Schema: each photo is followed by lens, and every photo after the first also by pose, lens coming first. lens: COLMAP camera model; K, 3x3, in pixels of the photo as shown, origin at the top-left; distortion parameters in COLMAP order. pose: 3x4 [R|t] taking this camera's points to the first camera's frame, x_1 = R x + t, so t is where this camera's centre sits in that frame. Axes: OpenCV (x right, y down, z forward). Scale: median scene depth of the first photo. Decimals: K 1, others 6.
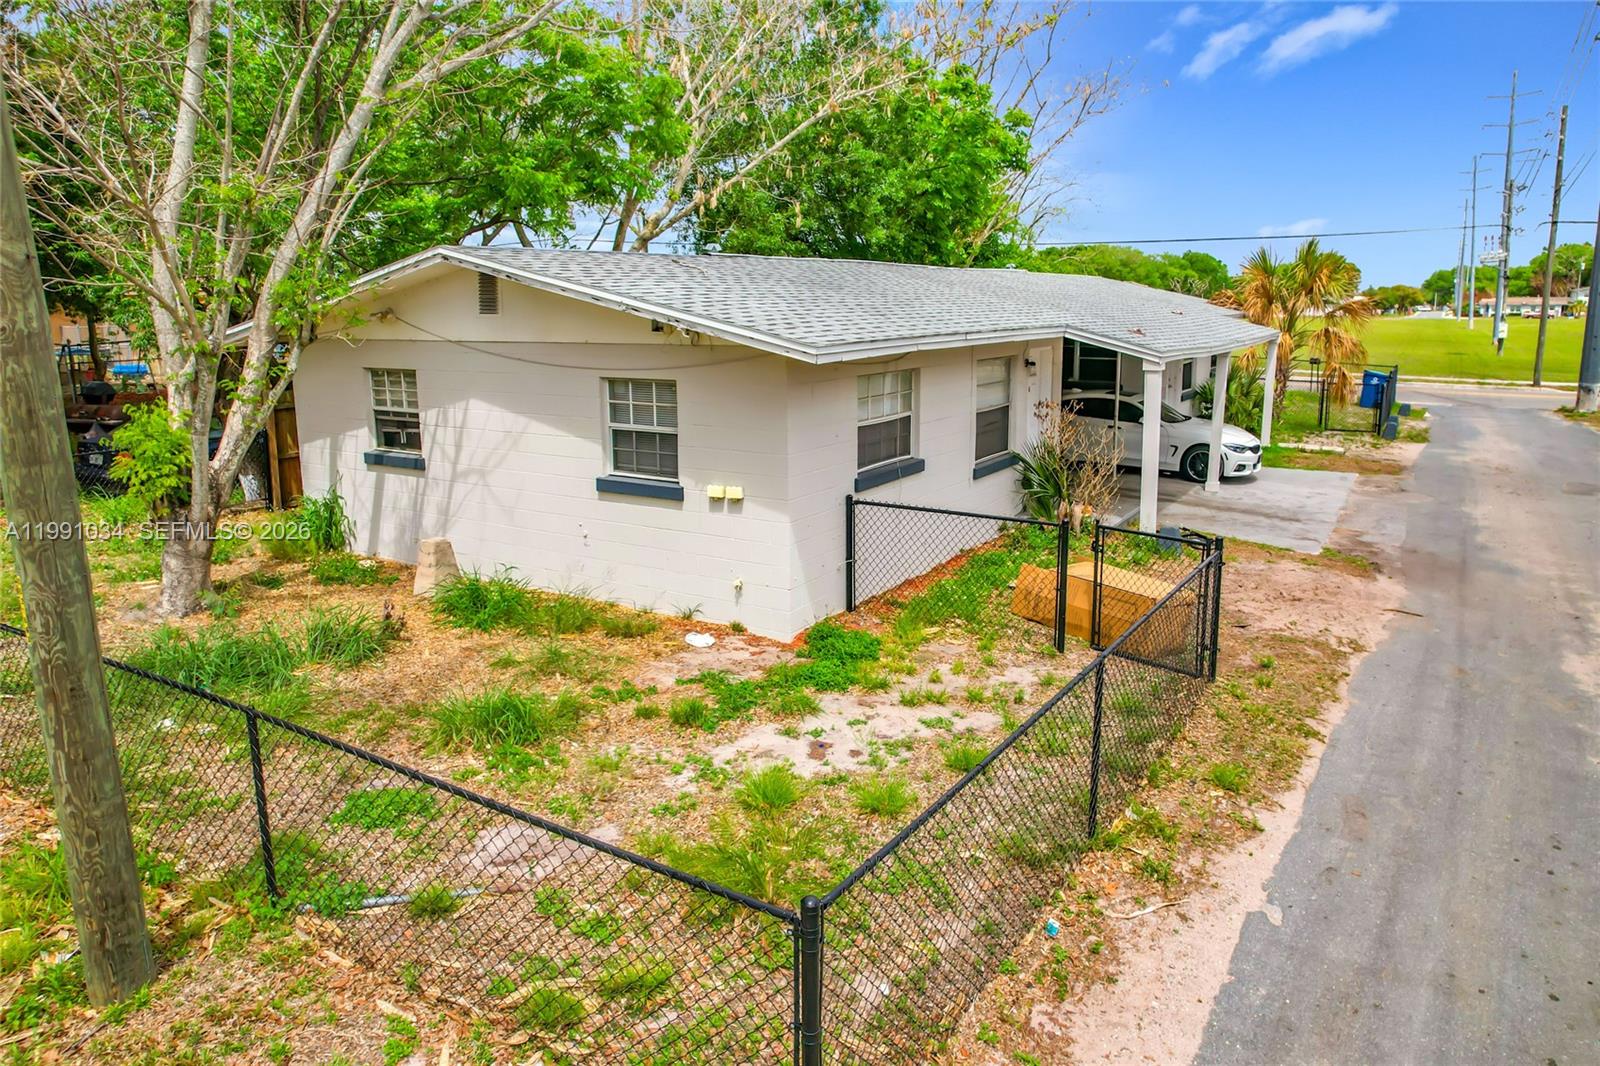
lens RADIAL K [[1017.6, 0, 800.0], [0, 1017.6, 533.0], [0, 0, 1]] dist [-0.047025, -0.000483]
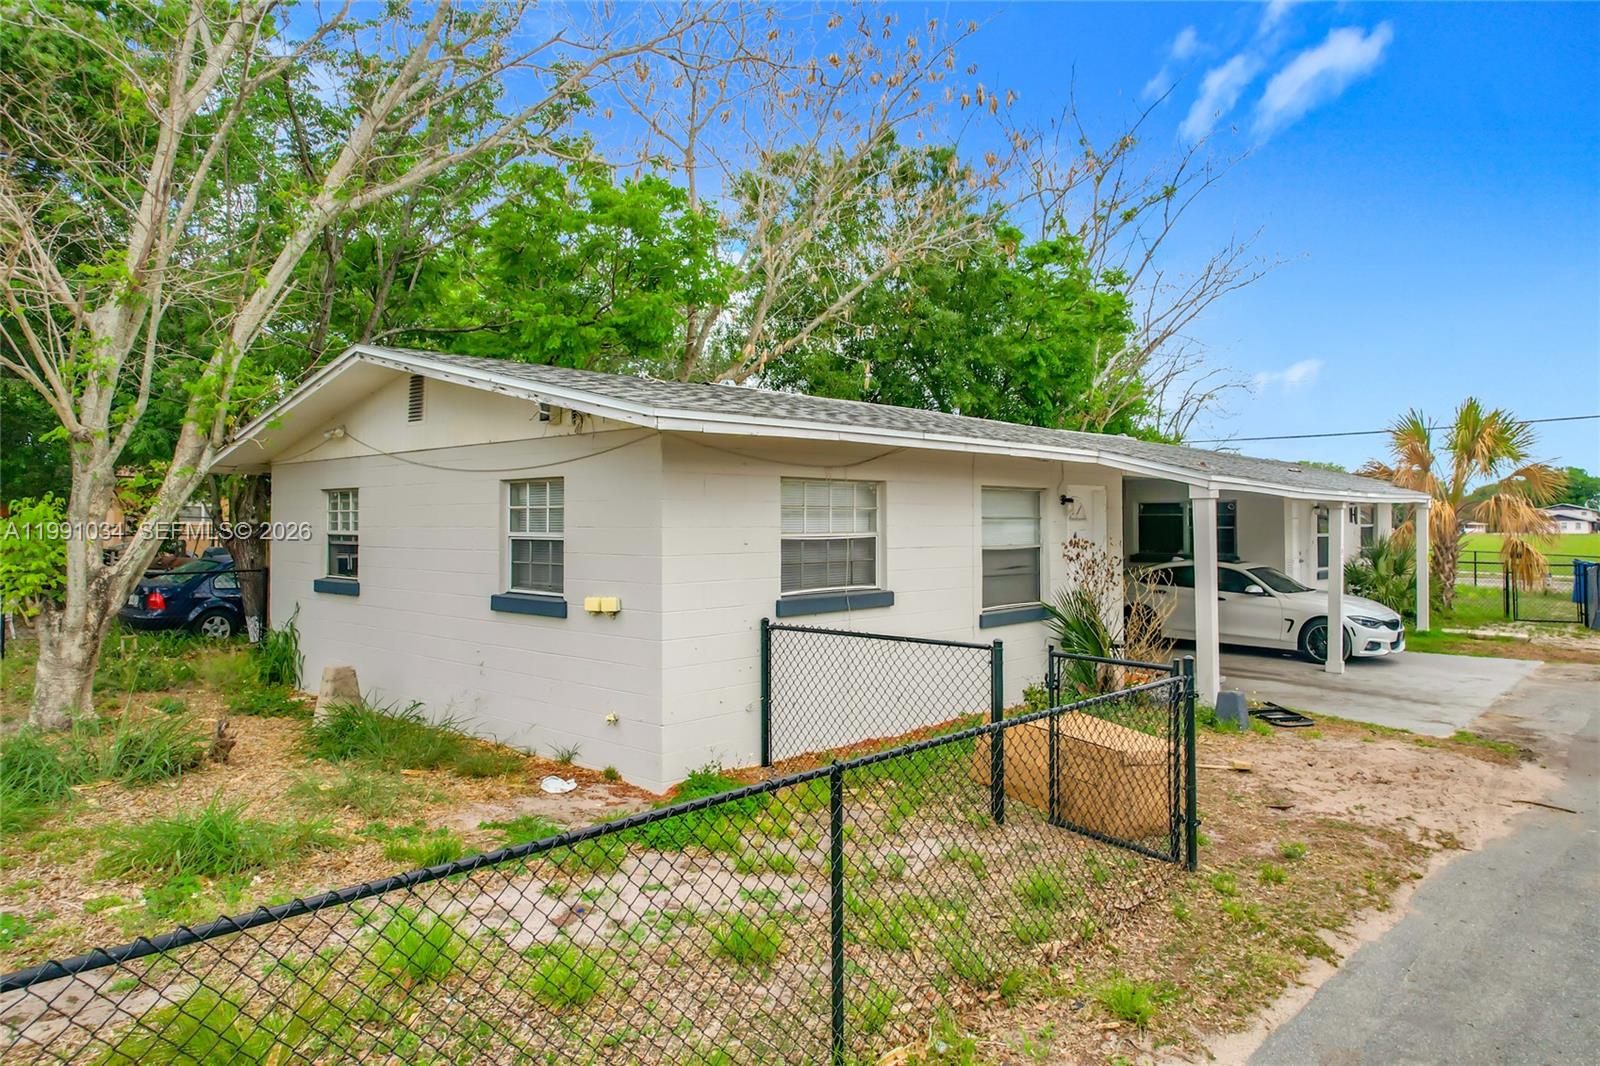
lens RADIAL K [[1038.0, 0, 804.3], [0, 1038.0, 520.2], [0, 0, 1]] dist [-0.072645, 0.055993]
pose [[0.984560, 0.007235, -0.174899, 0.228146], [-0.046090, 0.974604, -0.219143, 0.067926], [0.168872, 0.223820, 0.959889, 0.195230]]
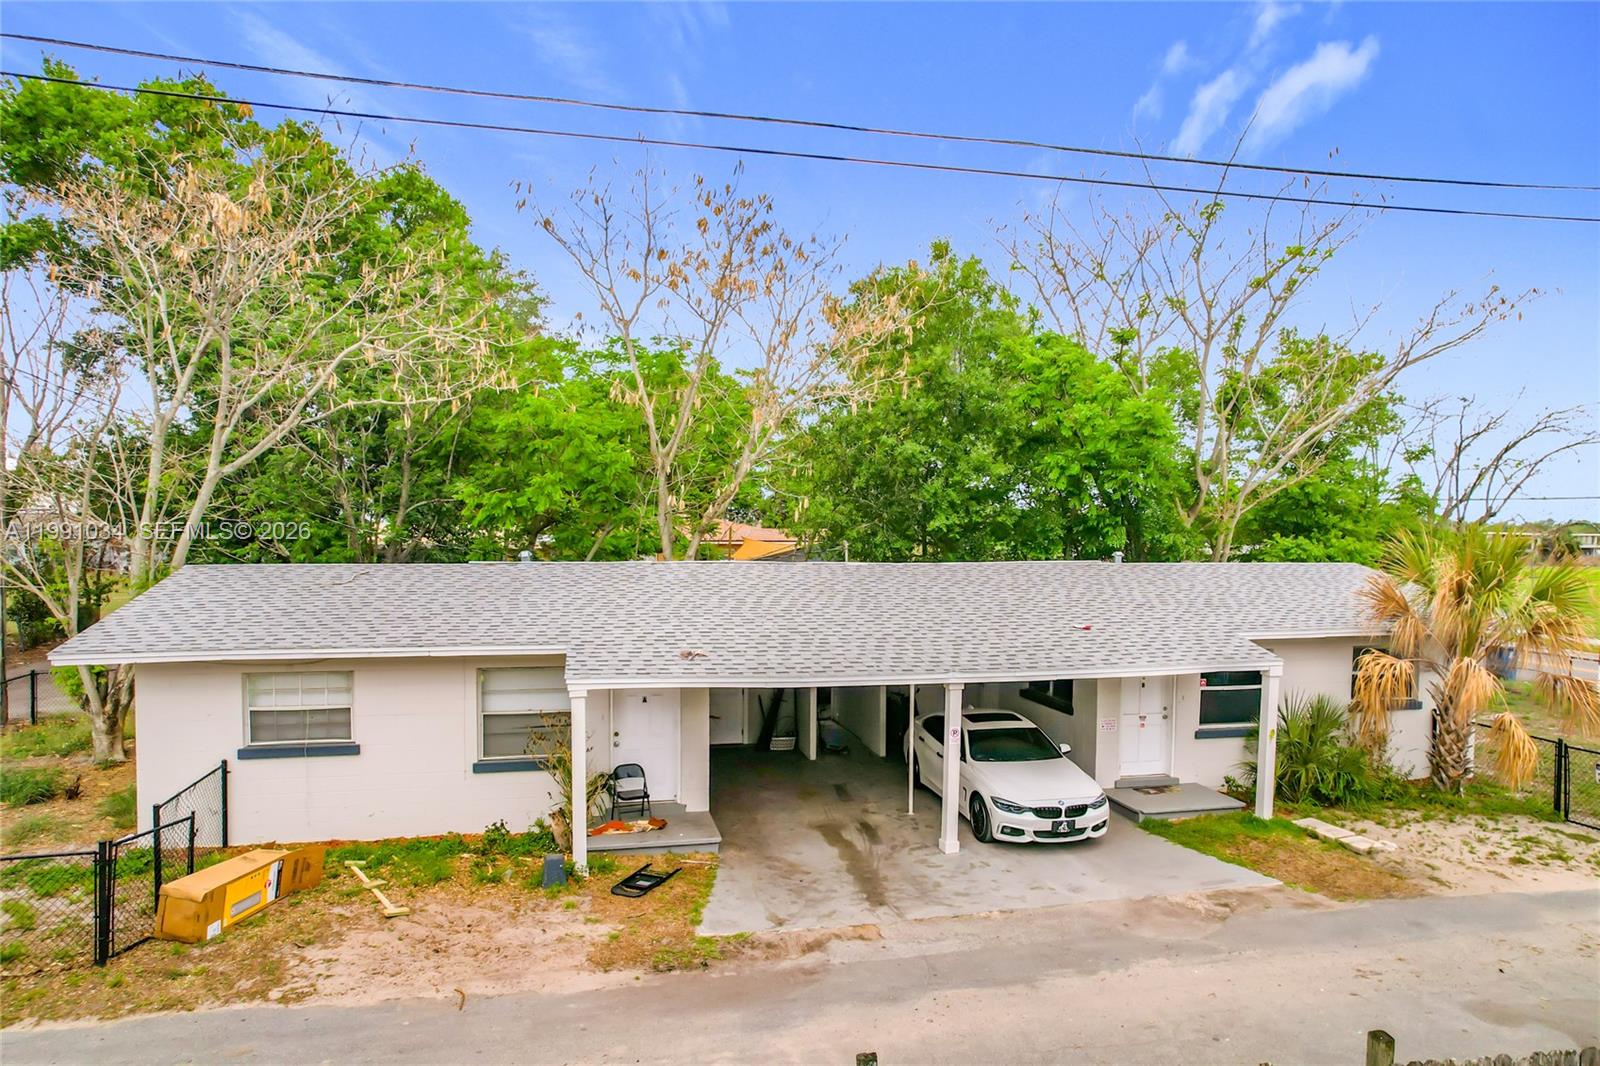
lens RADIAL K [[1038.5, 0, 835.0], [0, 1038.5, 538.8], [0, 0, 1]] dist [-0.049923, 0.064707]
pose [[0.727865, 0.031147, -0.685013, 1.576072], [-0.170139, 0.975933, -0.136407, -0.275644], [0.664278, 0.215833, 0.715647, 0.506763]]
